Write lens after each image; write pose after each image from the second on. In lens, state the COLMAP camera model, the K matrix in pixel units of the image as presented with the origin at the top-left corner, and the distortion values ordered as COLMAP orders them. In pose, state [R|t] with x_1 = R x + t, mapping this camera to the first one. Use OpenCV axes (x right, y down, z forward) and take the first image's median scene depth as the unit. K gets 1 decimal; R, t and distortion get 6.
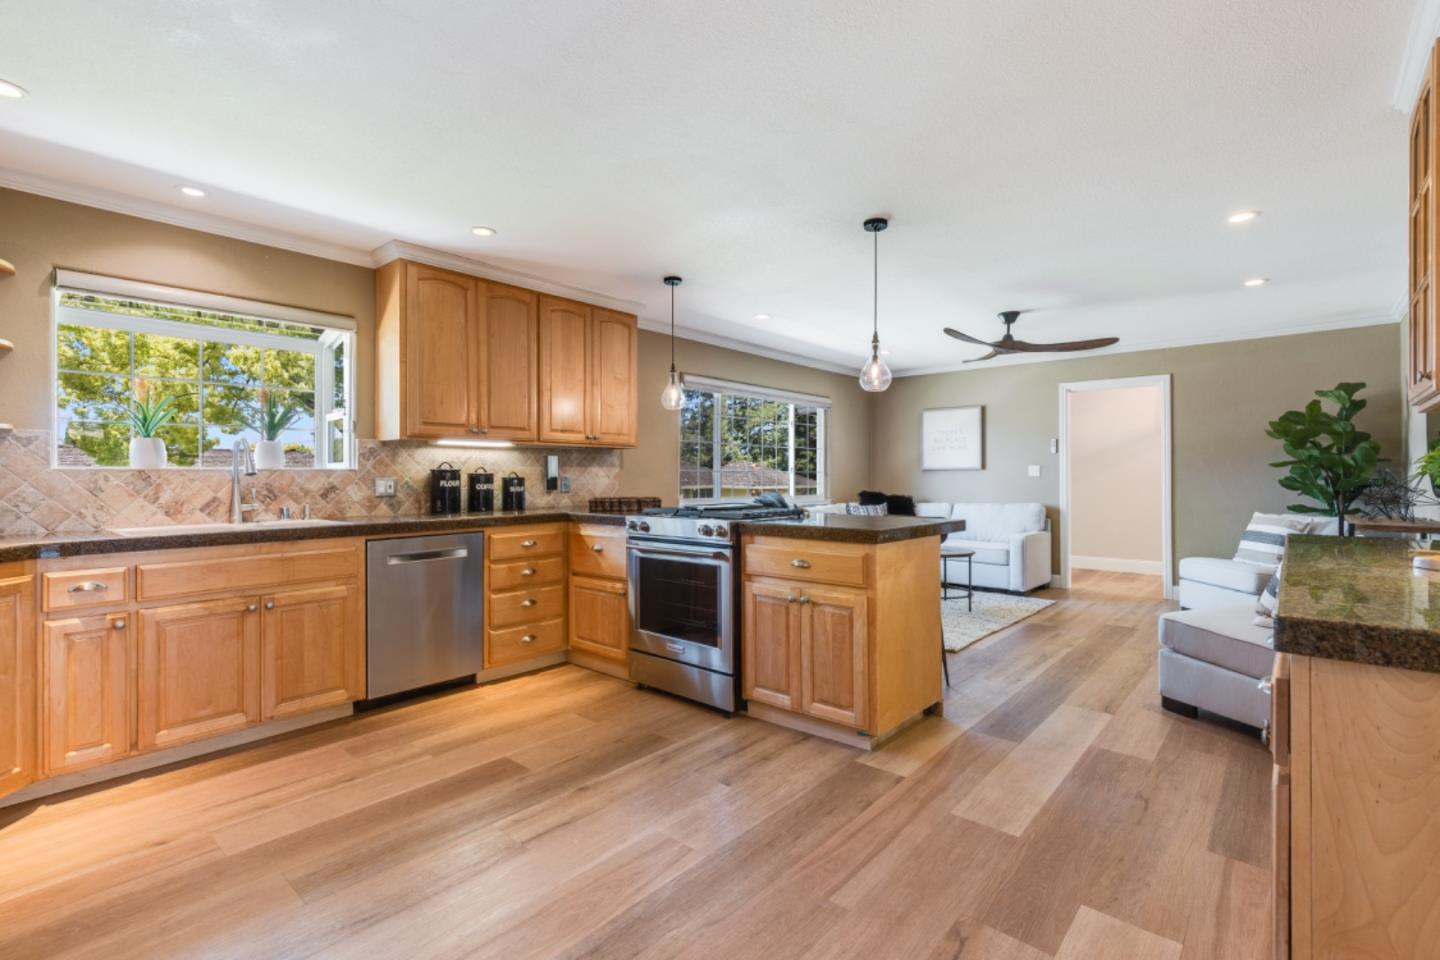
lens RADIAL K [[652.0, 0, 716.9], [0, 652.0, 476.8], [0, 0, 1]] dist [0.002355, 0.000149]
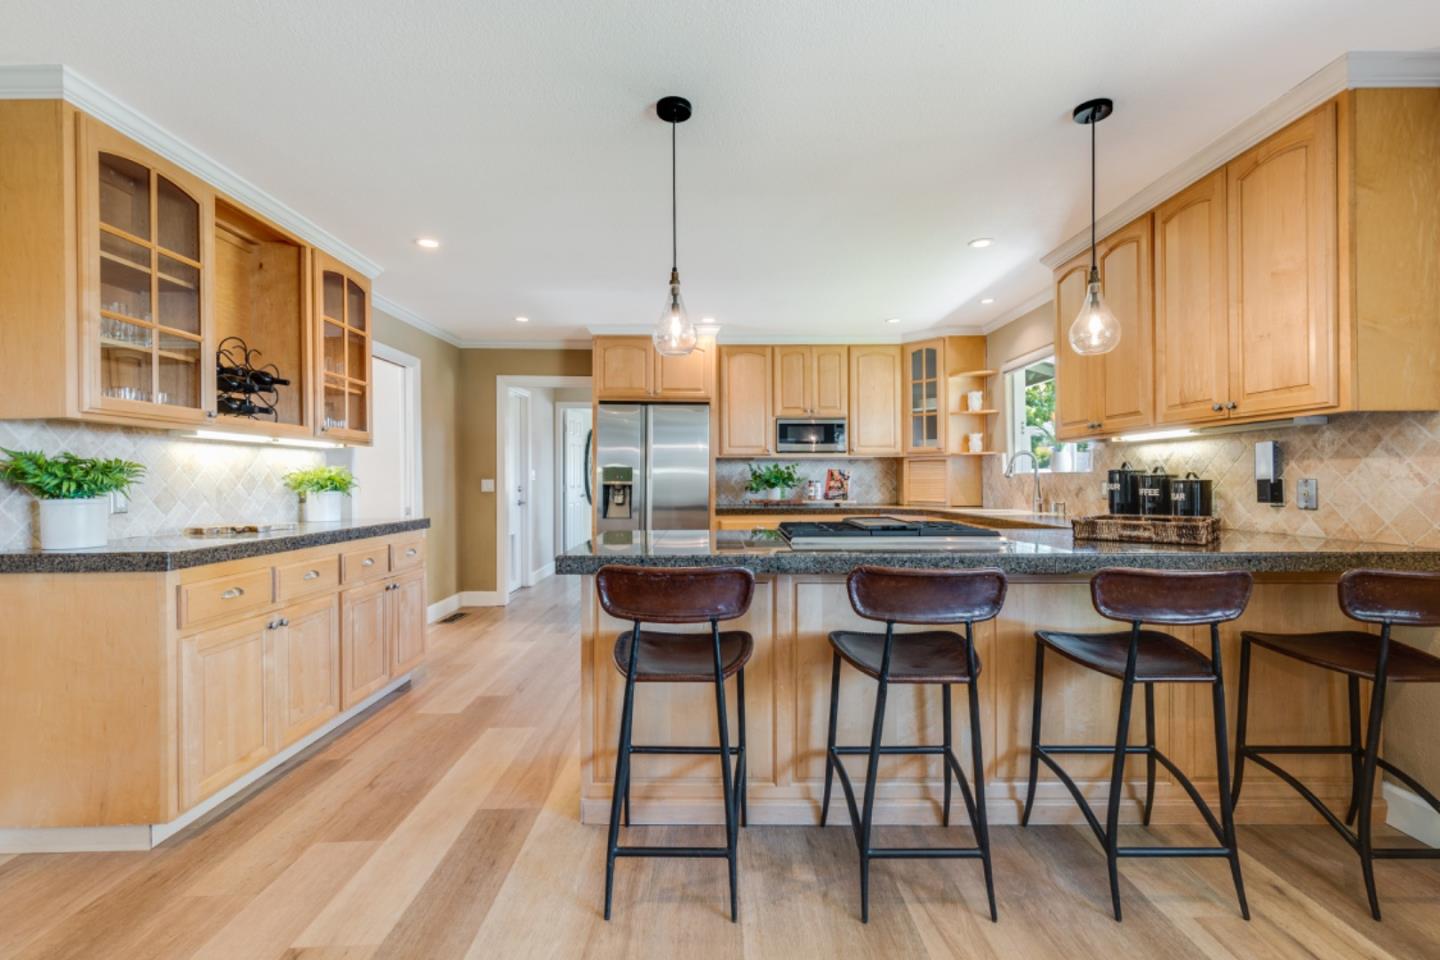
lens RADIAL K [[652.0, 0, 716.9], [0, 652.0, 476.8], [0, 0, 1]] dist [0.002355, 0.000149]
pose [[-0.744009, 0.003494, -0.668161, 0.766559], [0.004751, 0.999989, -0.000062, -0.006386], [0.668153, -0.003221, -0.744017, 1.761892]]
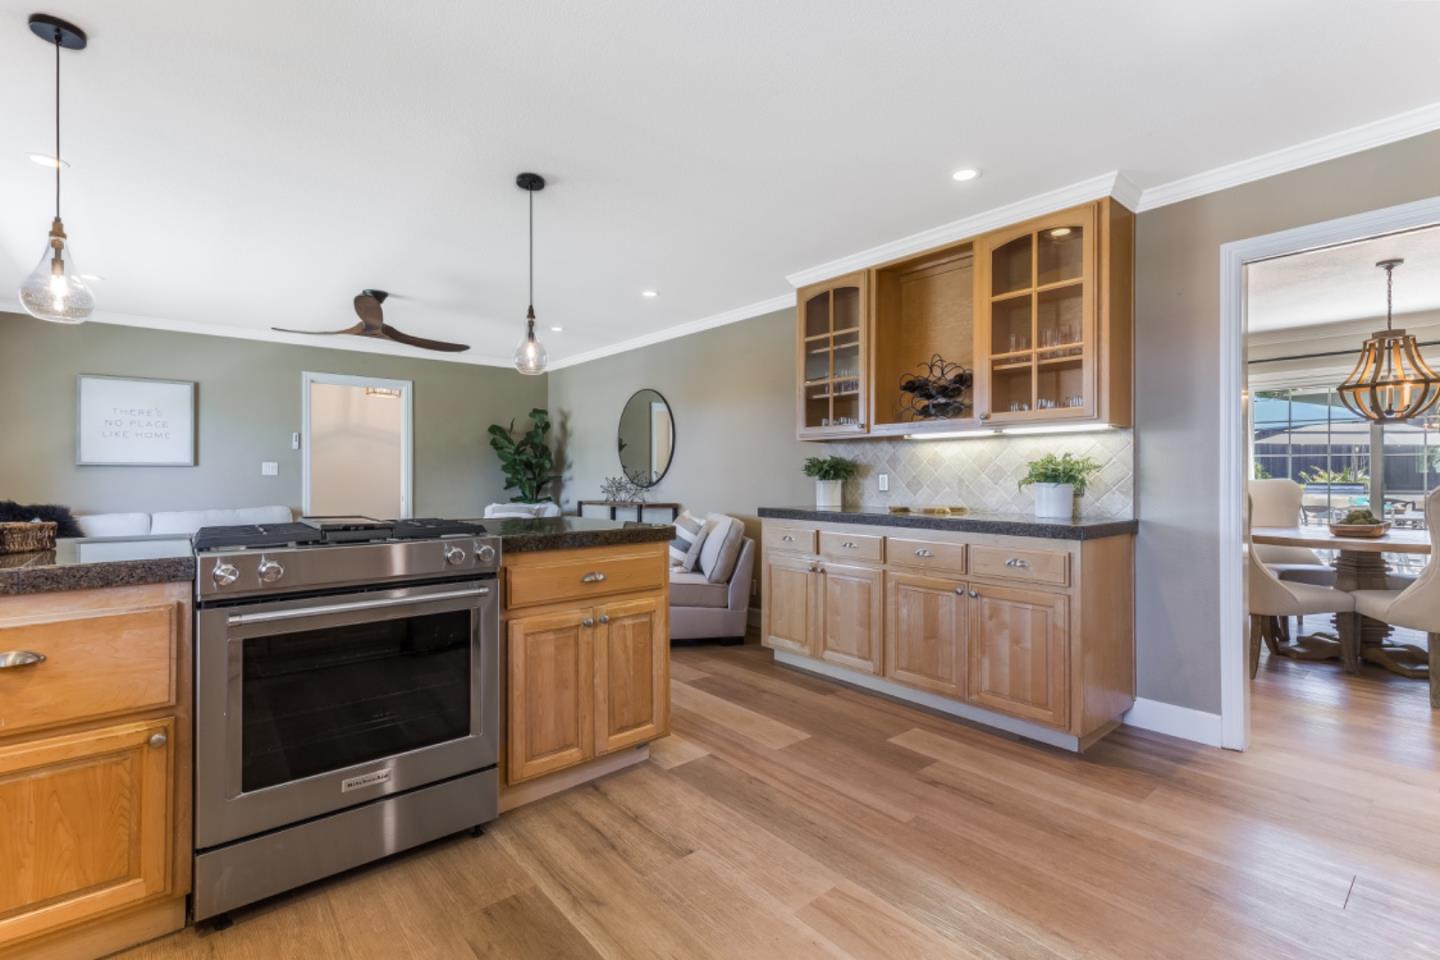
lens RADIAL K [[652.0, 0, 716.9], [0, 652.0, 476.8], [0, 0, 1]] dist [0.002355, 0.000149]
pose [[0.141995, -0.000726, 0.989867, -0.663241], [0.002035, 0.999998, 0.000441, 0.006120], [-0.989865, 0.001952, 0.141996, 0.726548]]
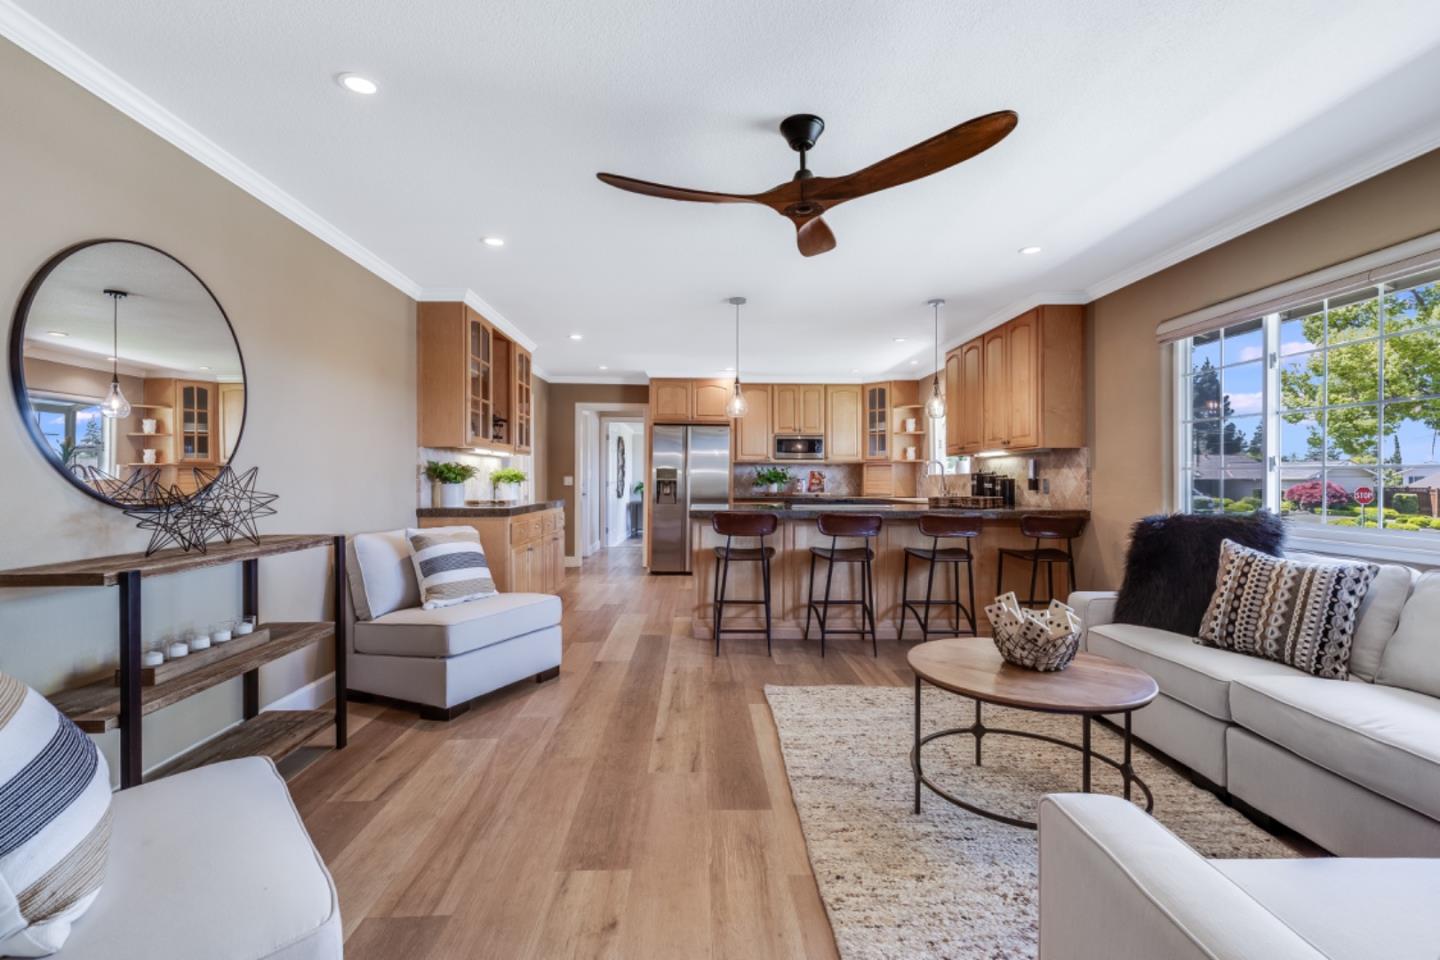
lens RADIAL K [[667.3, 0, 720.0], [0, 667.3, 480.0], [0, 0, 1]] dist [0.000410, 0.000036]
pose [[-0.722115, 0.002570, -0.691768, 1.463261], [-0.001626, 0.999984, 0.005412, -0.003713], [0.691771, 0.005033, -0.722100, 2.320504]]
